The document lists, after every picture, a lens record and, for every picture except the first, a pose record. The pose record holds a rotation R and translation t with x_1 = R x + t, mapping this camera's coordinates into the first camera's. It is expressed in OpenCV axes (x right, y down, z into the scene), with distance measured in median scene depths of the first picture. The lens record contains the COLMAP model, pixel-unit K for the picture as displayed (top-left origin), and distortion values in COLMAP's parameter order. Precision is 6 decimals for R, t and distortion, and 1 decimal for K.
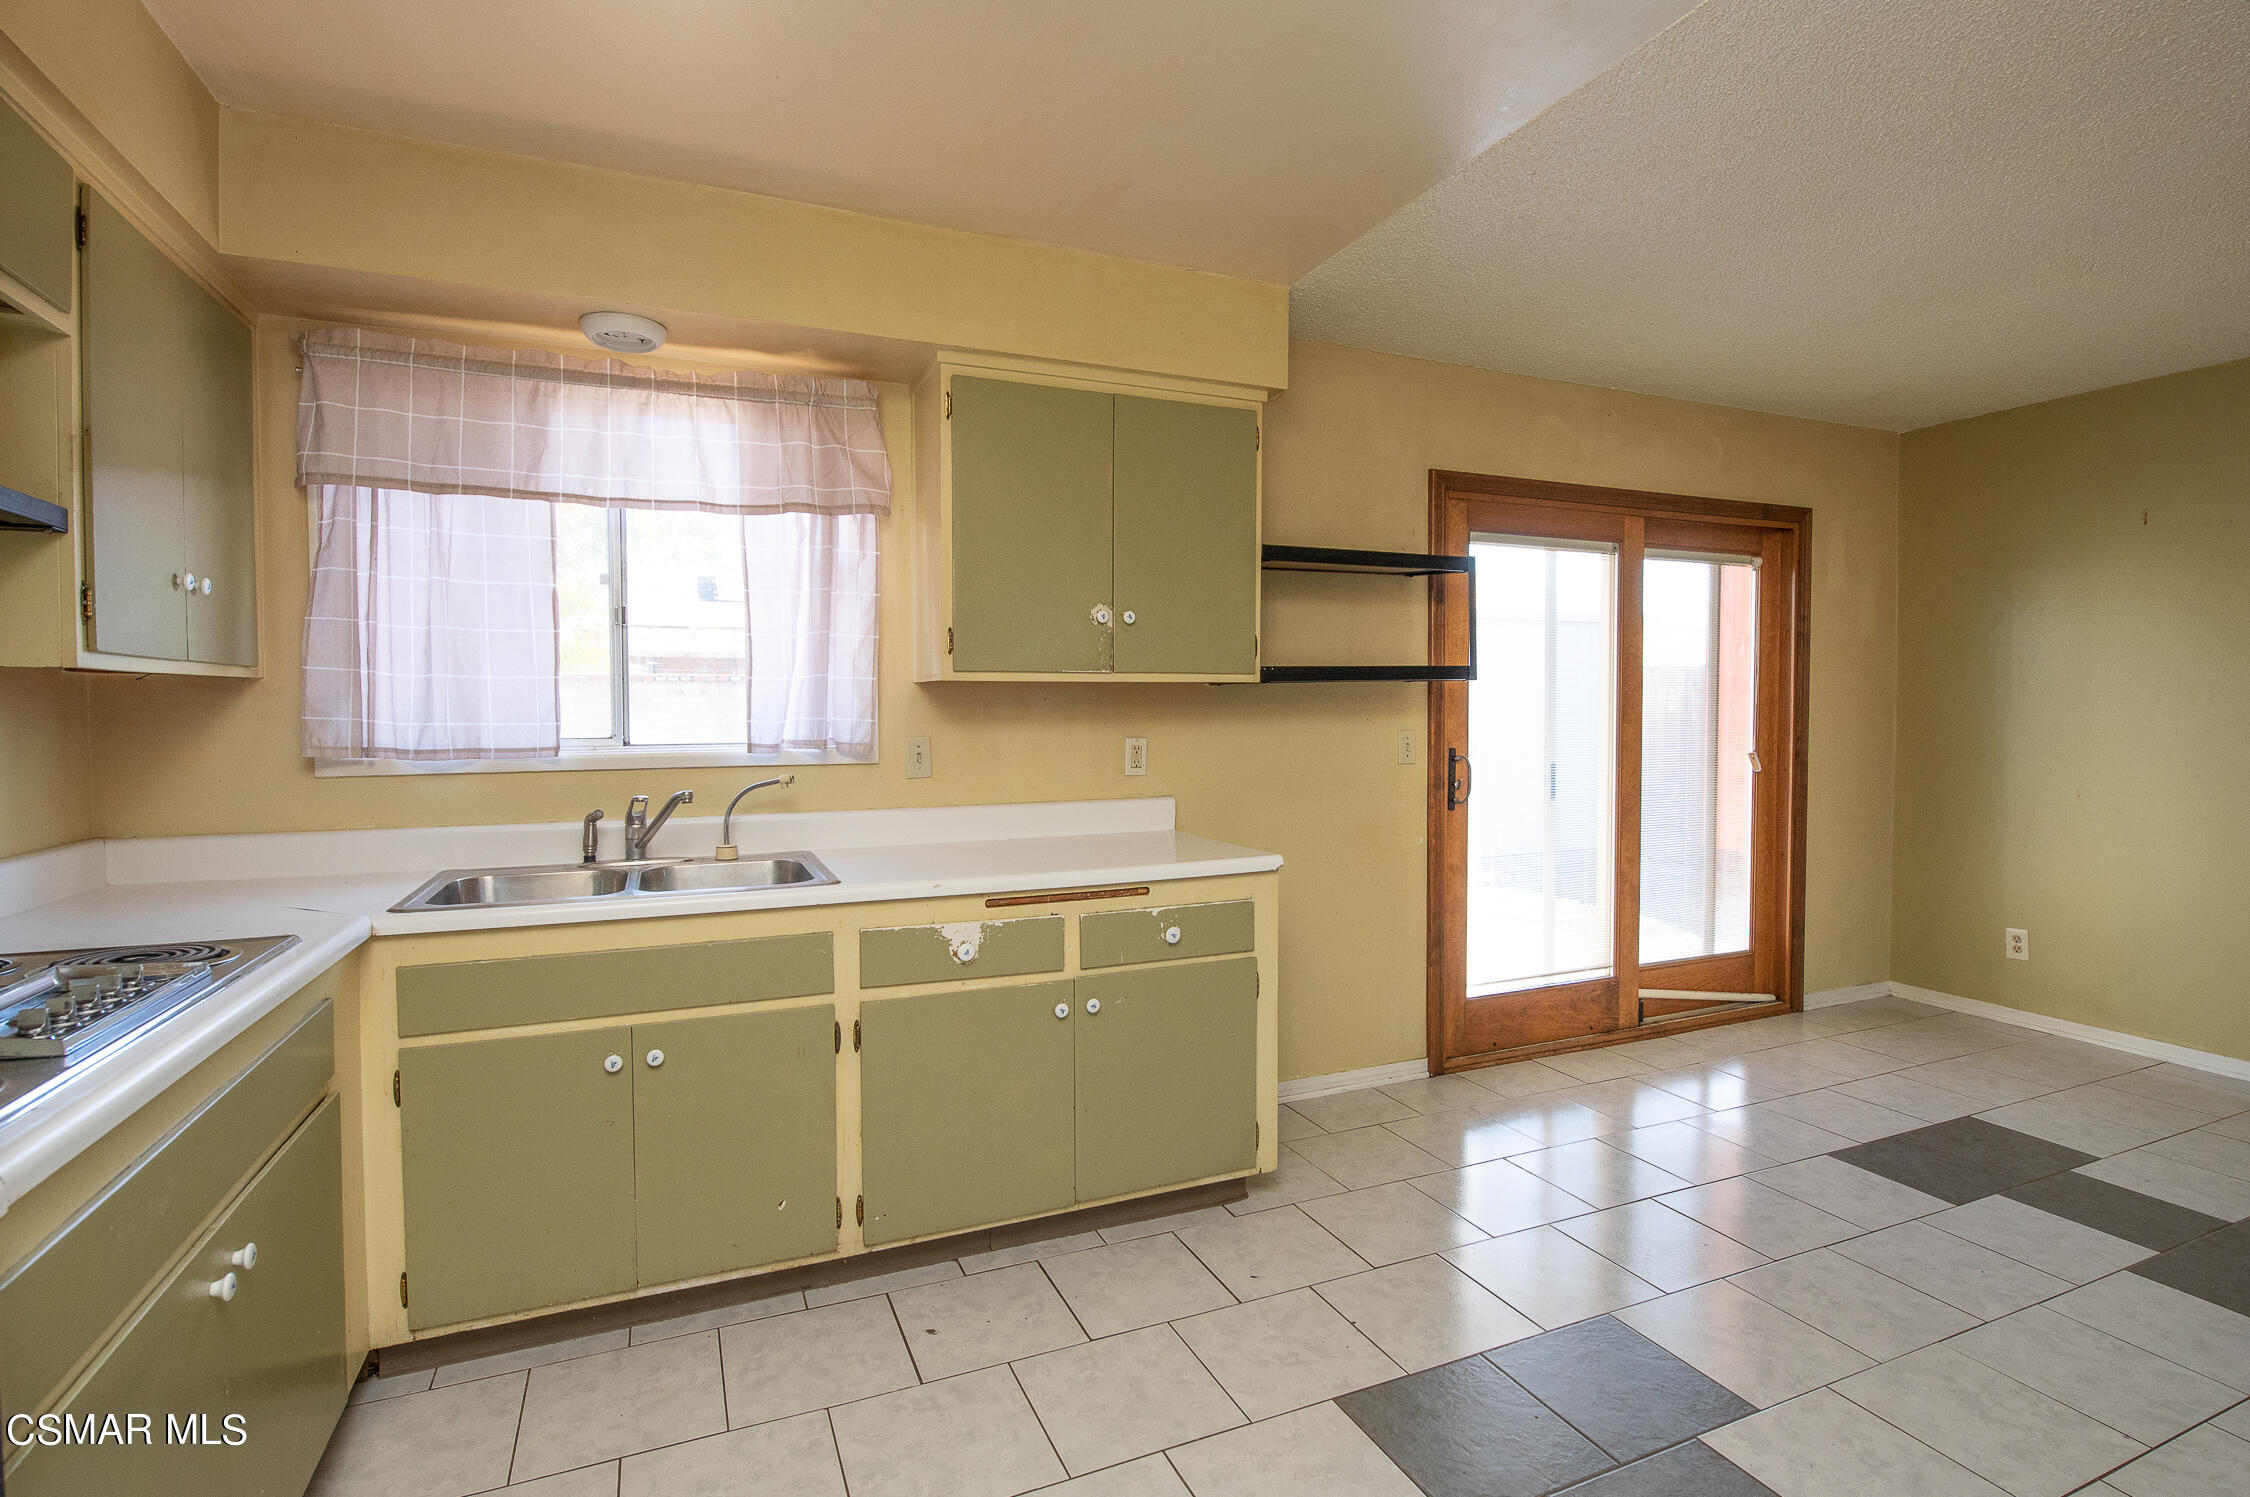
lens RADIAL K [[1064.4, 0, 1113.6], [0, 1064.4, 747.0], [0, 0, 1]] dist [-0.011776, -0.000958]
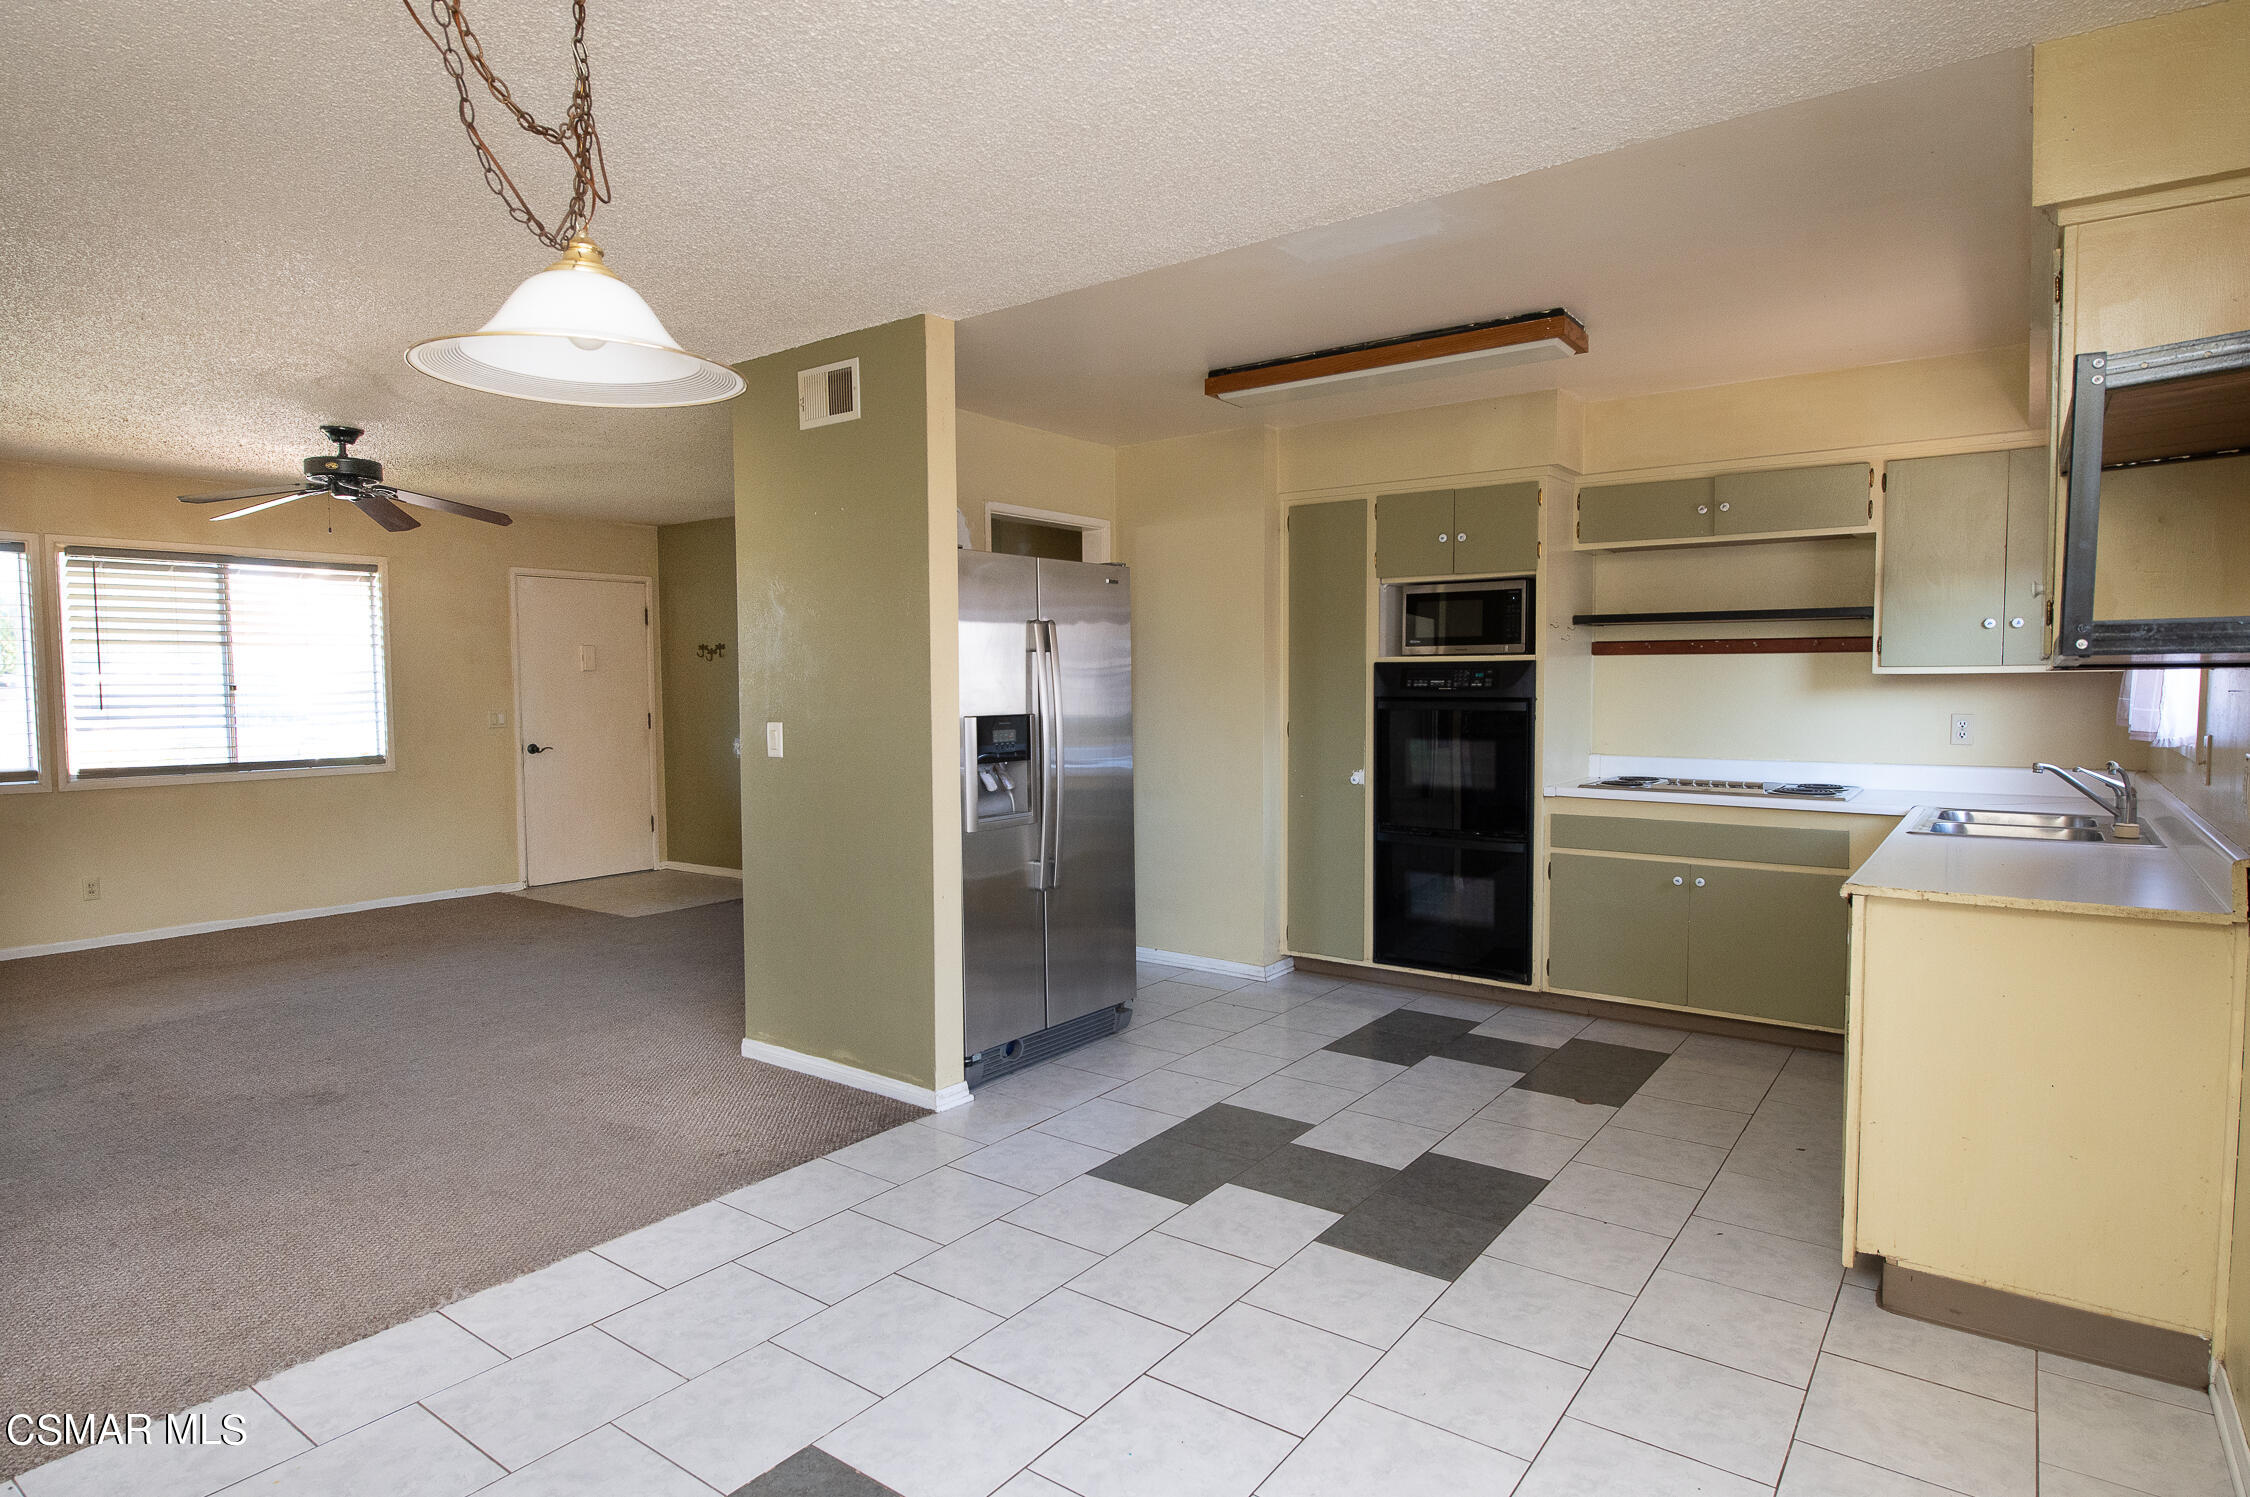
lens RADIAL K [[1223.7, 0, 1116.9], [0, 1223.7, 747.4], [0, 0, 1]] dist [-0.007460, -0.000722]
pose [[-0.863975, 0.034236, -0.502369, 1.180623], [-0.011175, 0.996137, 0.087104, -0.085061], [0.503410, 0.080869, -0.860255, 1.613918]]
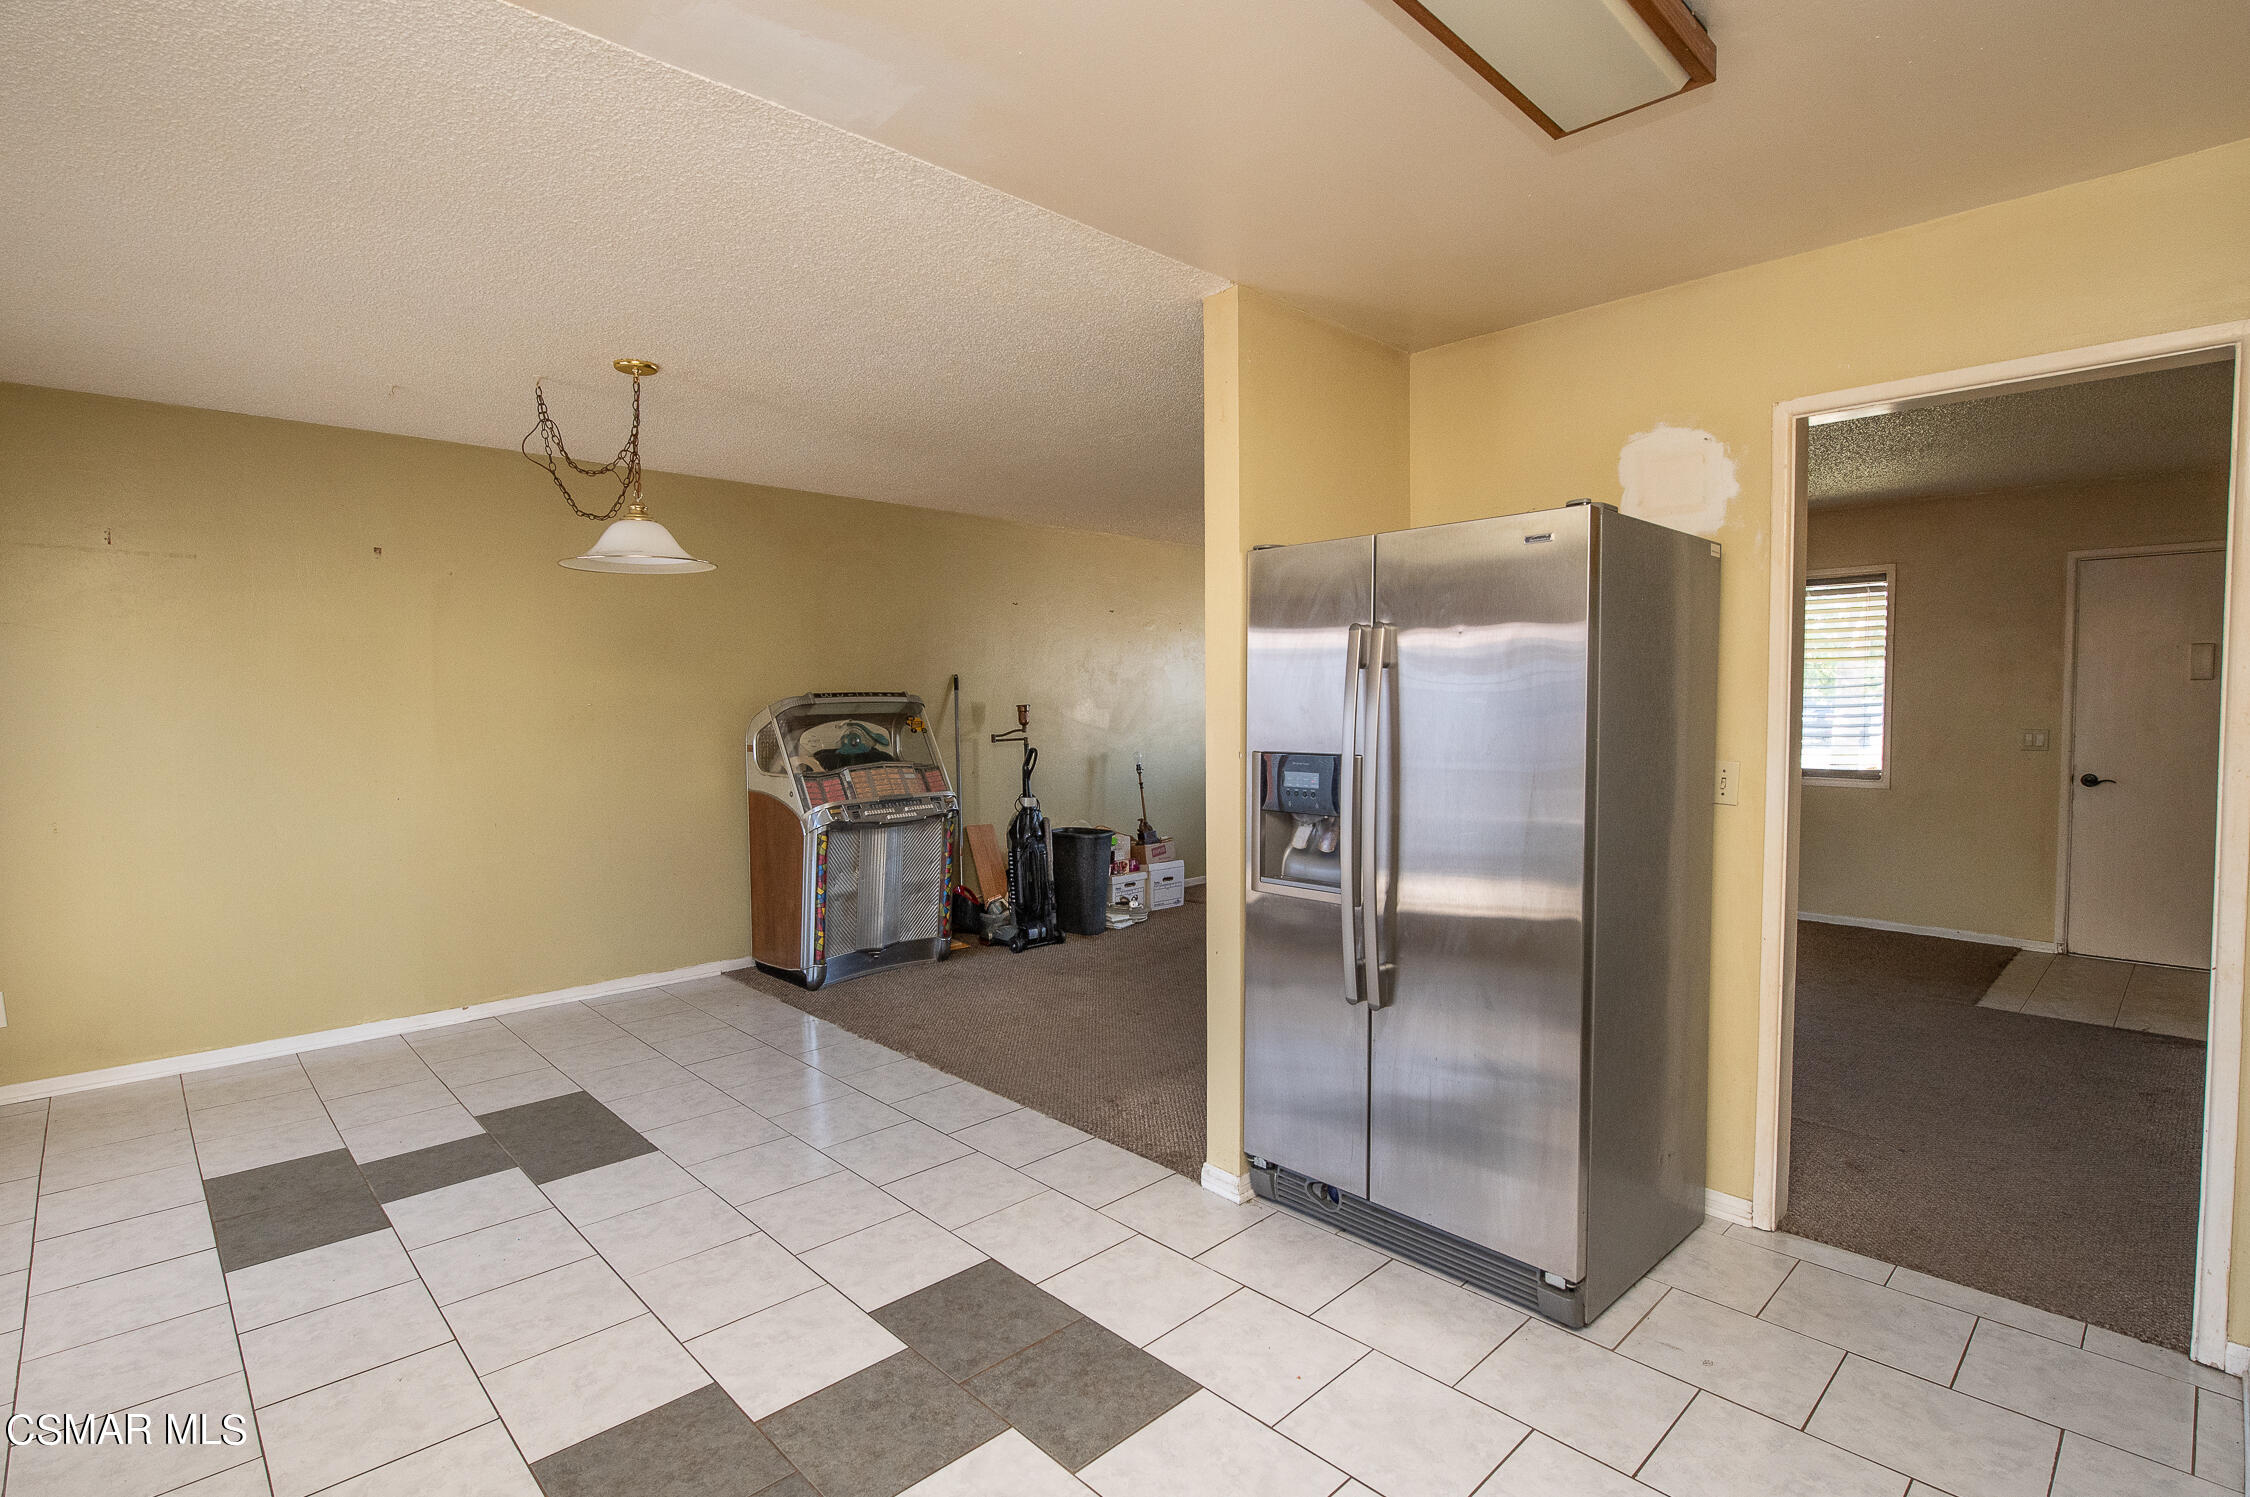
lens RADIAL K [[1064.4, 0, 1122.0], [0, 1064.4, 747.3], [0, 0, 1]] dist [-0.011776, -0.000958]
pose [[-0.355421, -0.040611, 0.933824, -0.413750], [0.041422, 0.997390, 0.059141, -0.063122], [-0.933788, 0.059700, -0.352811, 0.720055]]
